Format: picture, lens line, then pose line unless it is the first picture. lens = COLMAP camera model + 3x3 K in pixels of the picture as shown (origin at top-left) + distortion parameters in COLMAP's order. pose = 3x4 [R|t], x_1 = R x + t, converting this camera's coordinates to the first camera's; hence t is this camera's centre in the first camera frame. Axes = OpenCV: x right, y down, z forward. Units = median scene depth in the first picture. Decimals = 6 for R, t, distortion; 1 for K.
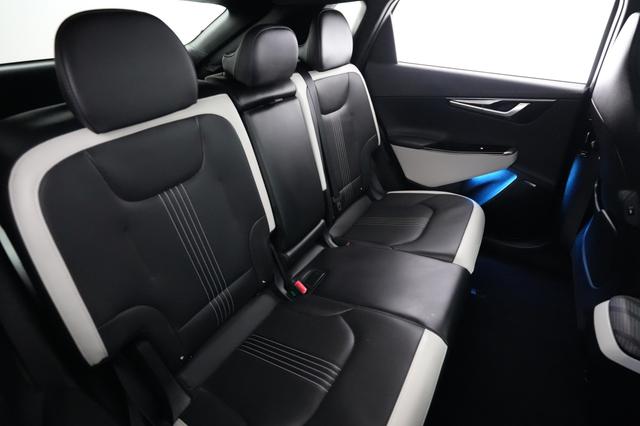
lens RADIAL K [[308.3, 0, 320.0], [0, 308.3, 213.0], [0, 0, 1]] dist [-0.000996, -0.000238]
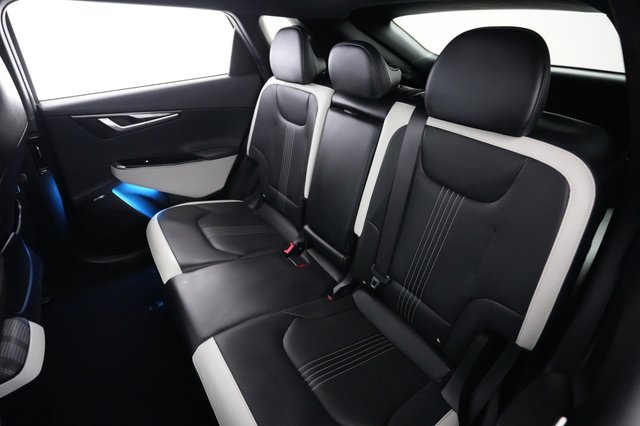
lens RADIAL K [[284.6, 0, 320.0], [0, 284.6, 213.0], [0, 0, 1]] dist [0.001266, 0.000364]
pose [[-0.353454, 0.520434, -0.777315, 0.571494], [-0.511124, 0.588503, 0.626432, -0.499301], [0.783469, 0.618719, 0.057997, 0.752581]]
